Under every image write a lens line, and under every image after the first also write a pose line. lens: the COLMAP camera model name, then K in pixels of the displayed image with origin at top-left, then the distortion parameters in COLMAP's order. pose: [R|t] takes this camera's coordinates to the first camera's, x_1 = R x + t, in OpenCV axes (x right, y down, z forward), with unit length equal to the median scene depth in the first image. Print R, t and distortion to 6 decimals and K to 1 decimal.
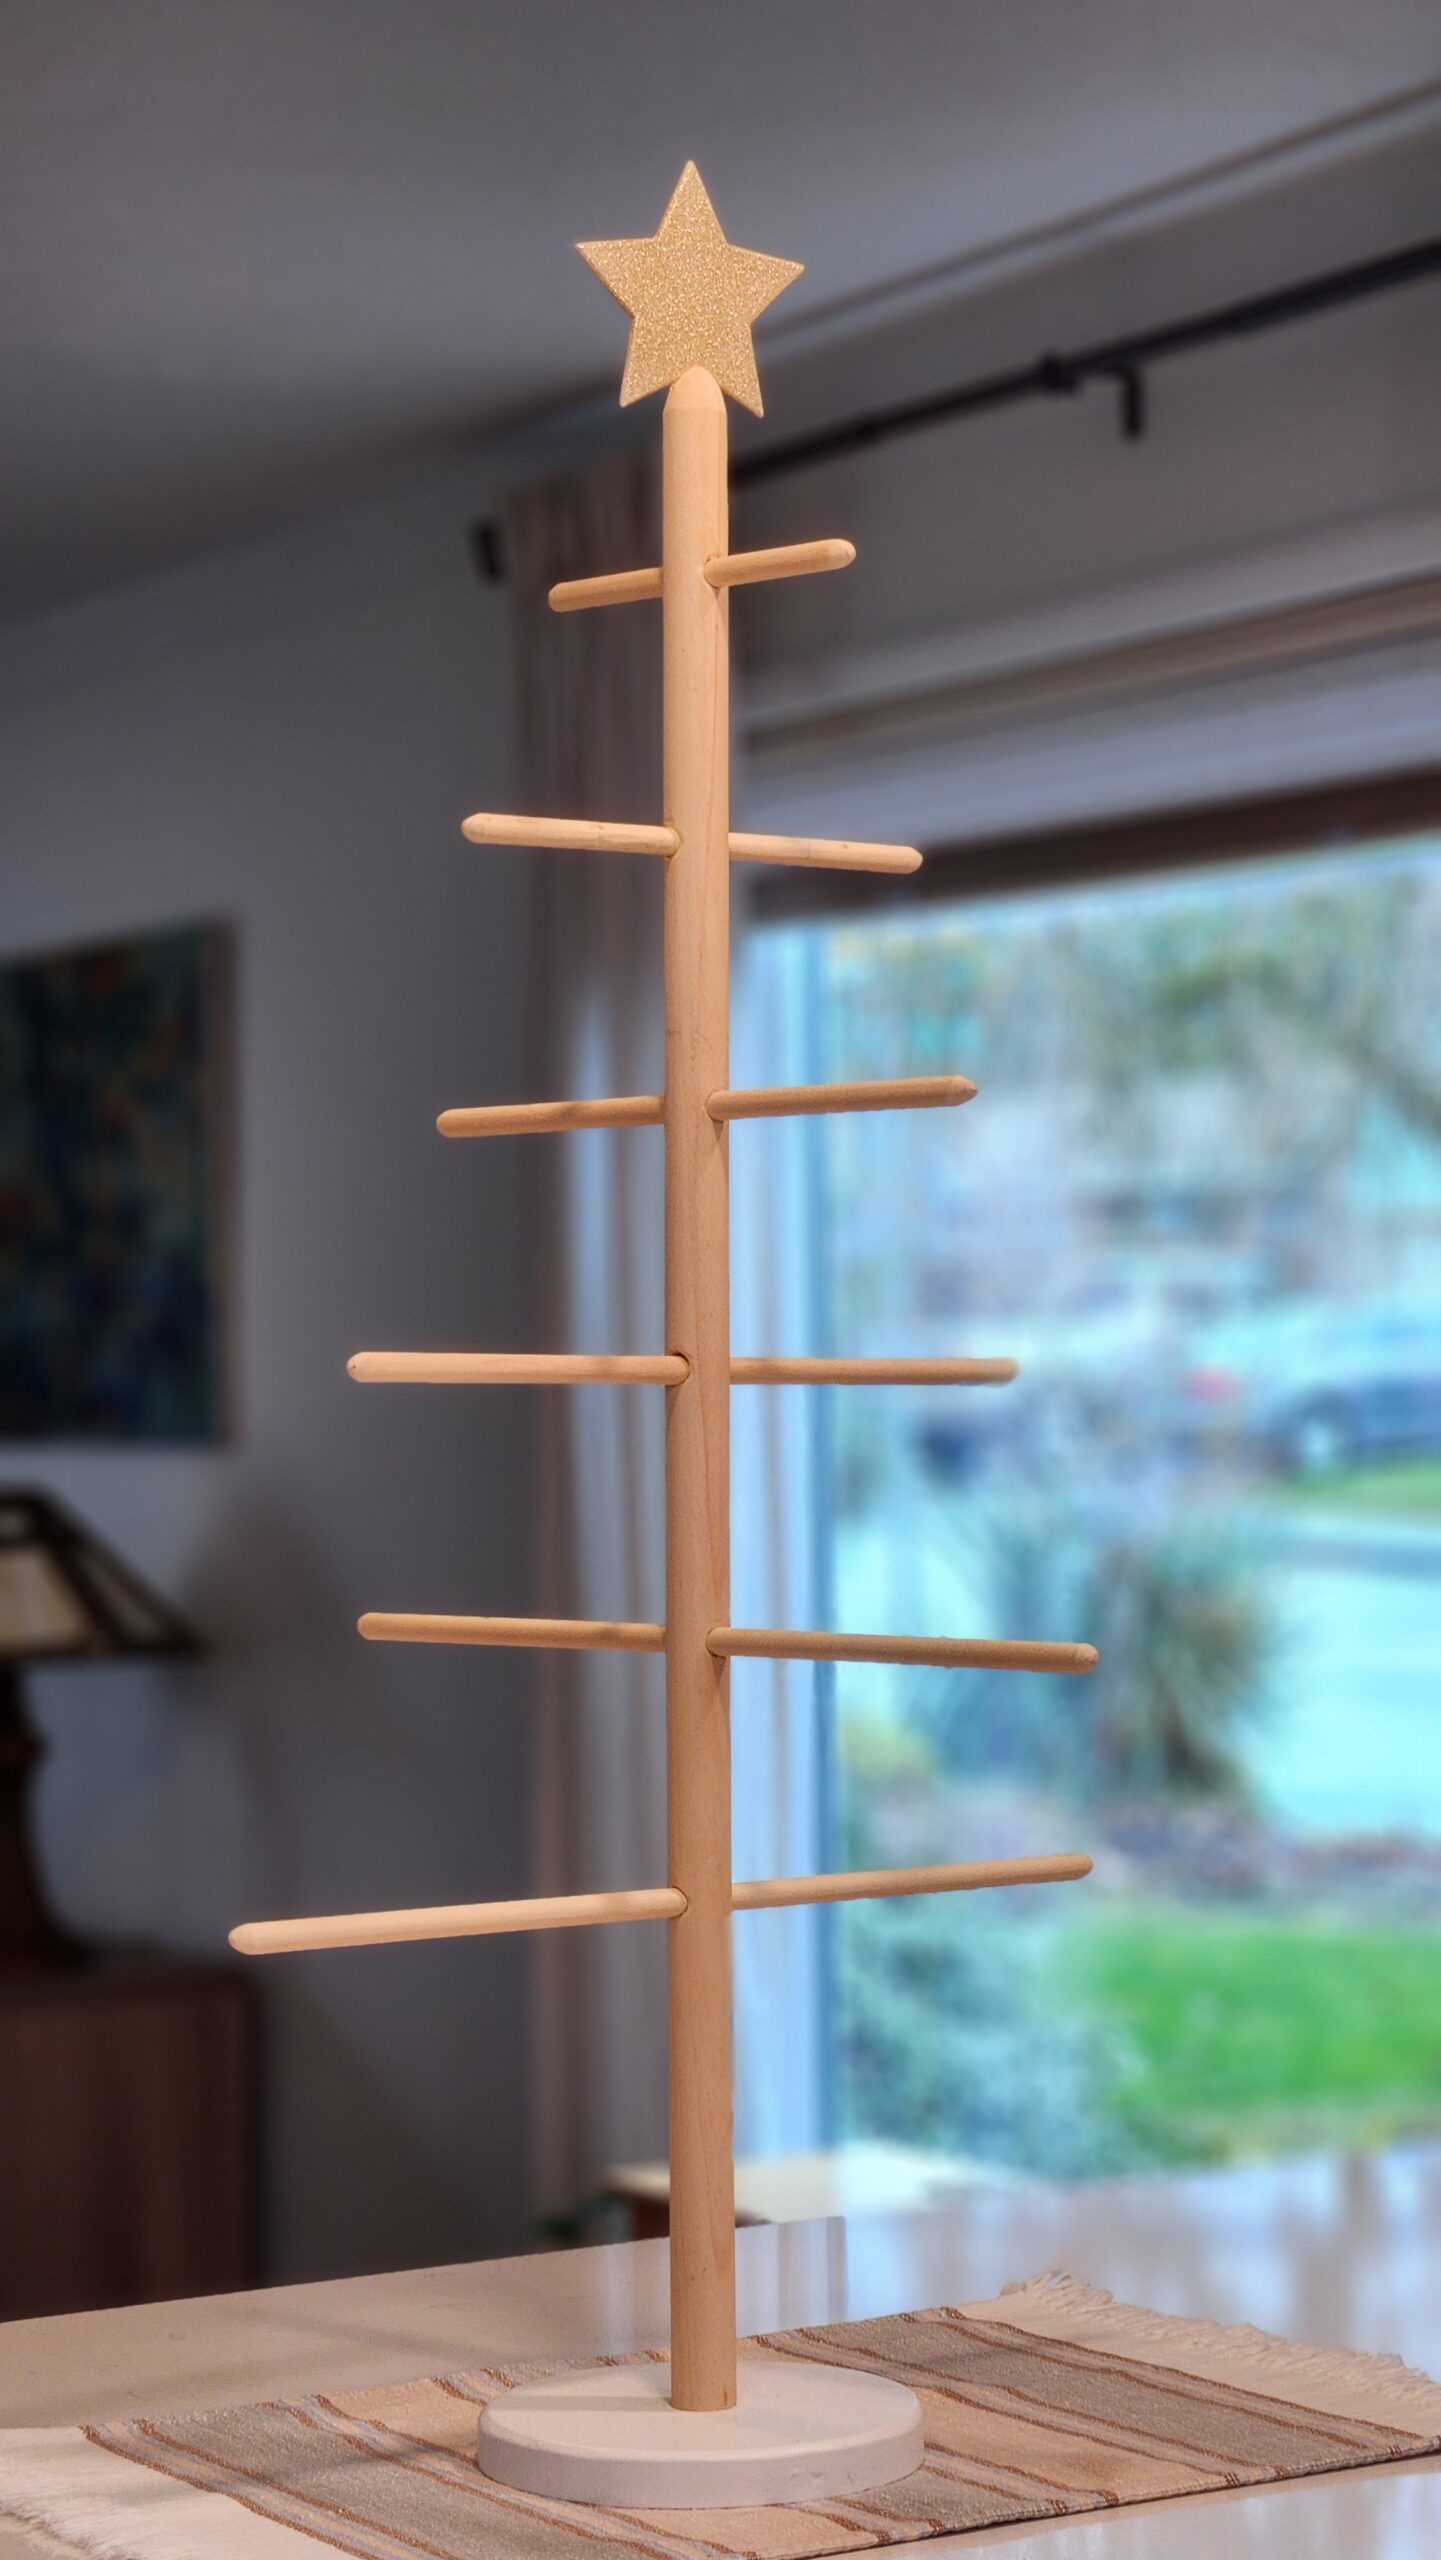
lens RADIAL K [[4769.3, 0, 725.2], [0, 4769.3, 1316.5], [0, 0, 1]] dist [0.139784, -0.092158]
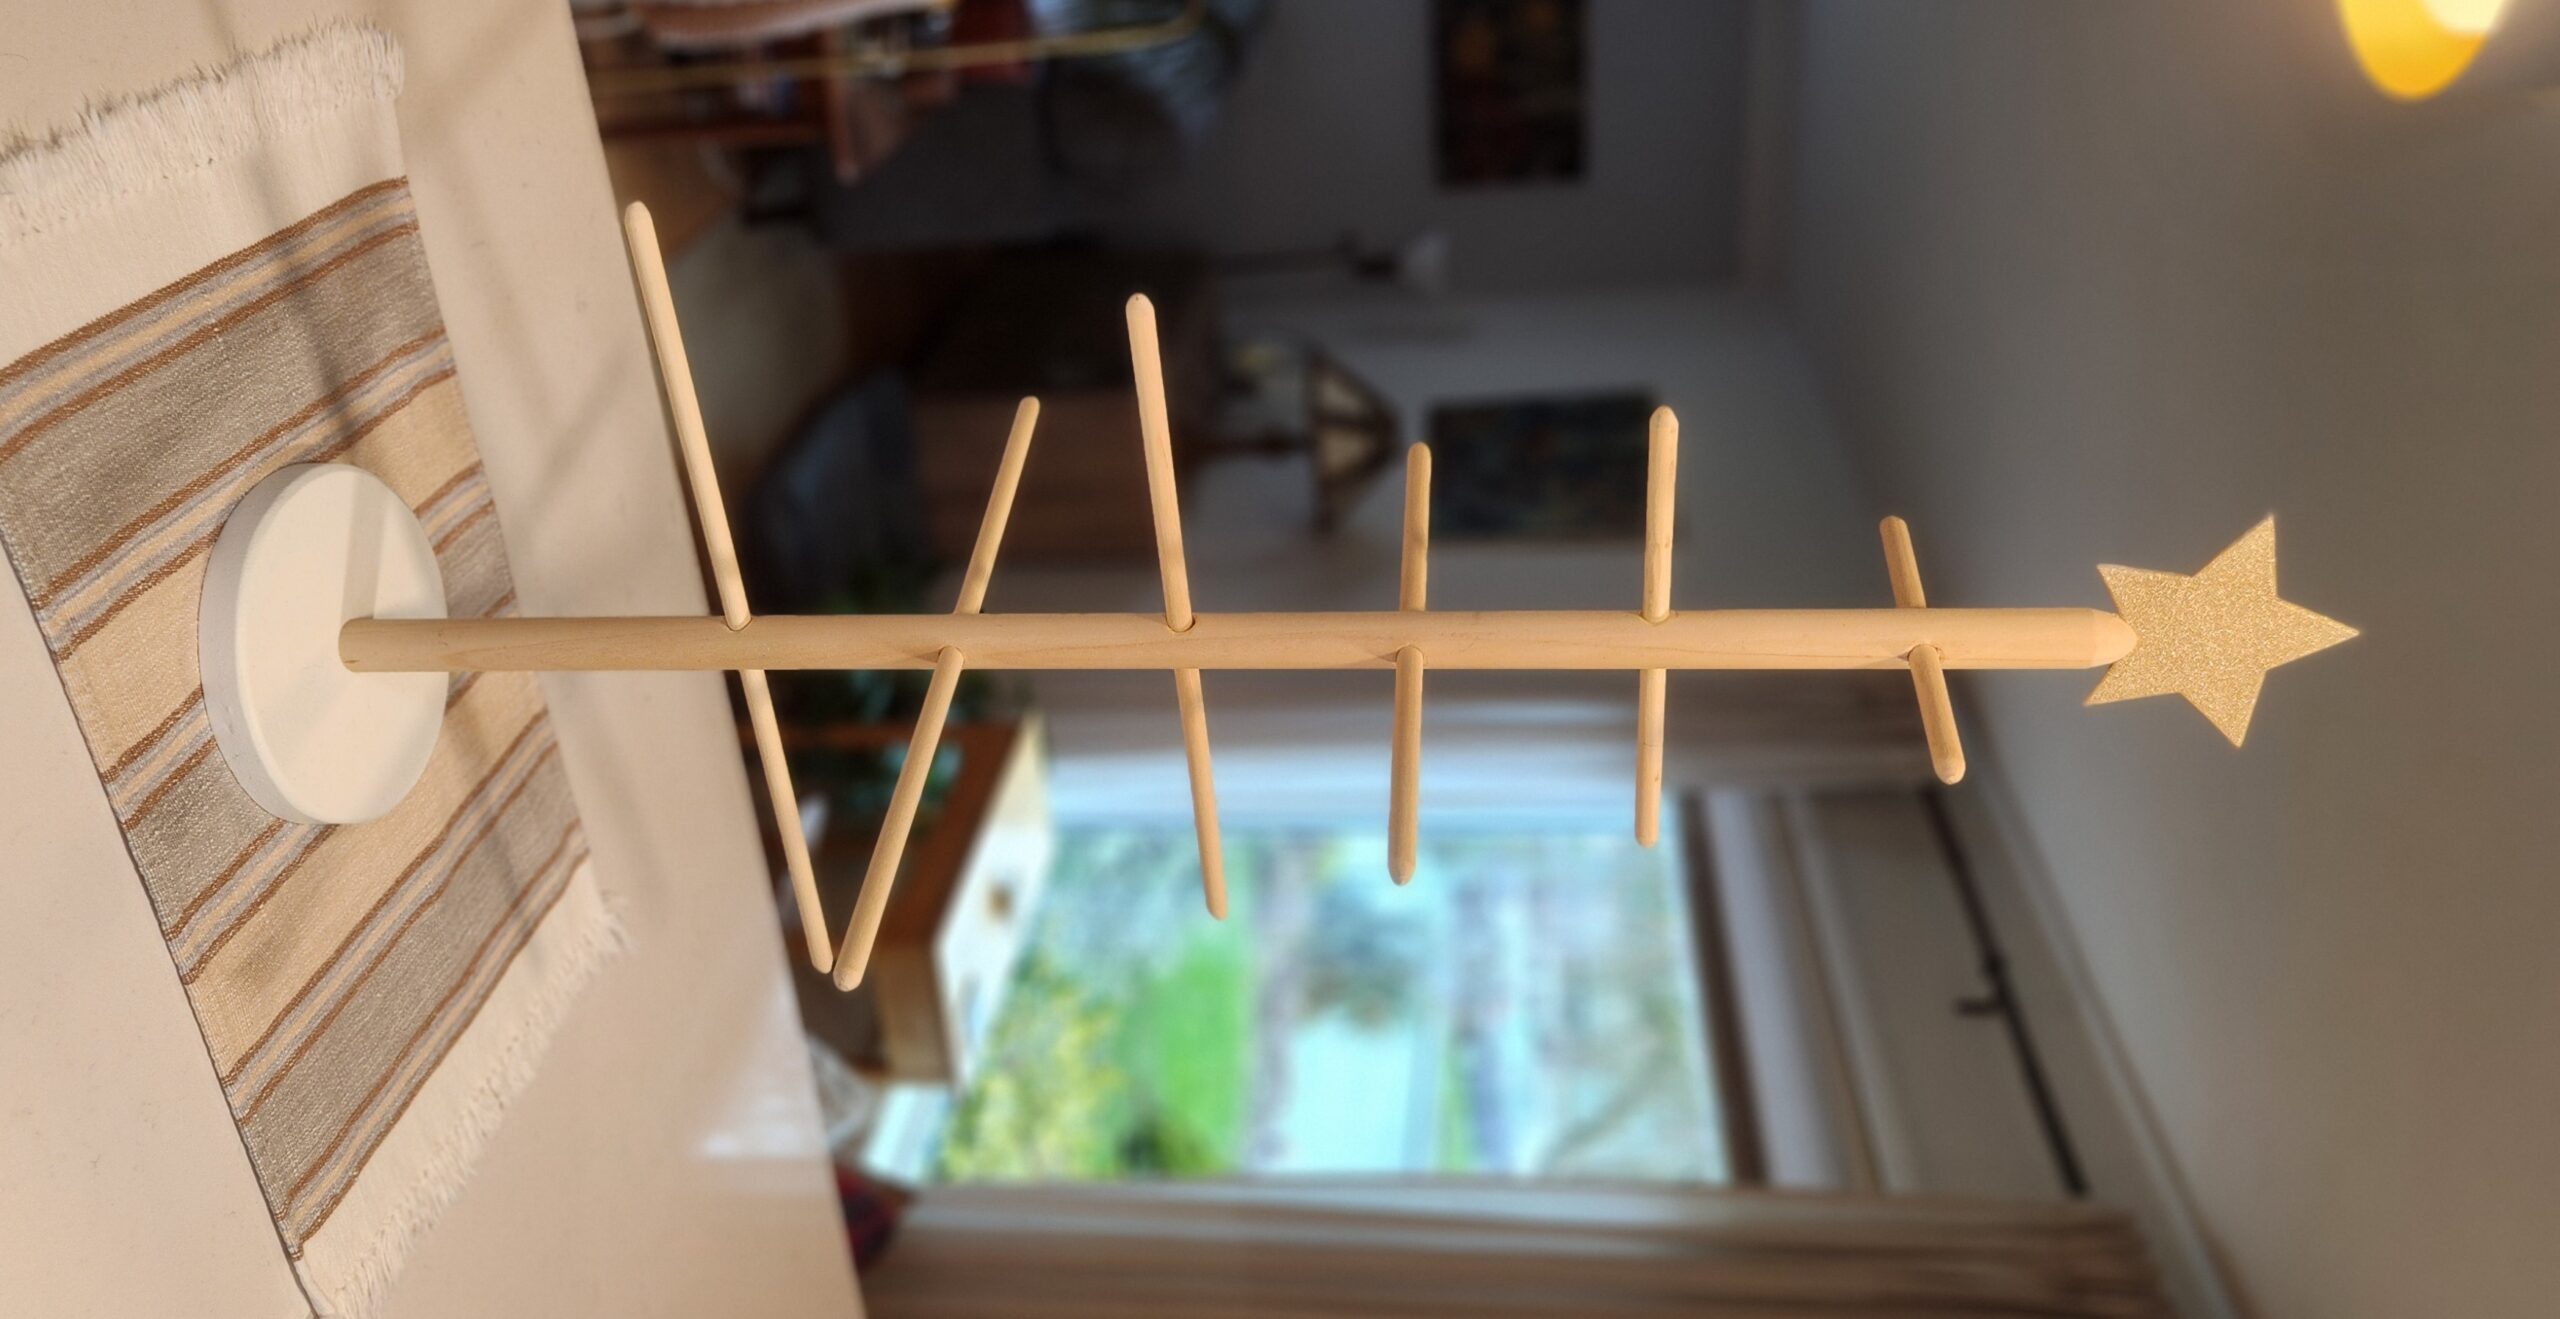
lens RADIAL K [[1894.2, 0, 1162.8], [0, 1894.2, 659.1], [0, 0, 1]] dist [0.050172, -0.000076]
pose [[-0.015315, 0.997069, -0.074963, 0.032369], [-0.981158, -0.000545, 0.193207, -0.072069], [0.192600, 0.076510, 0.978290, 0.554081]]
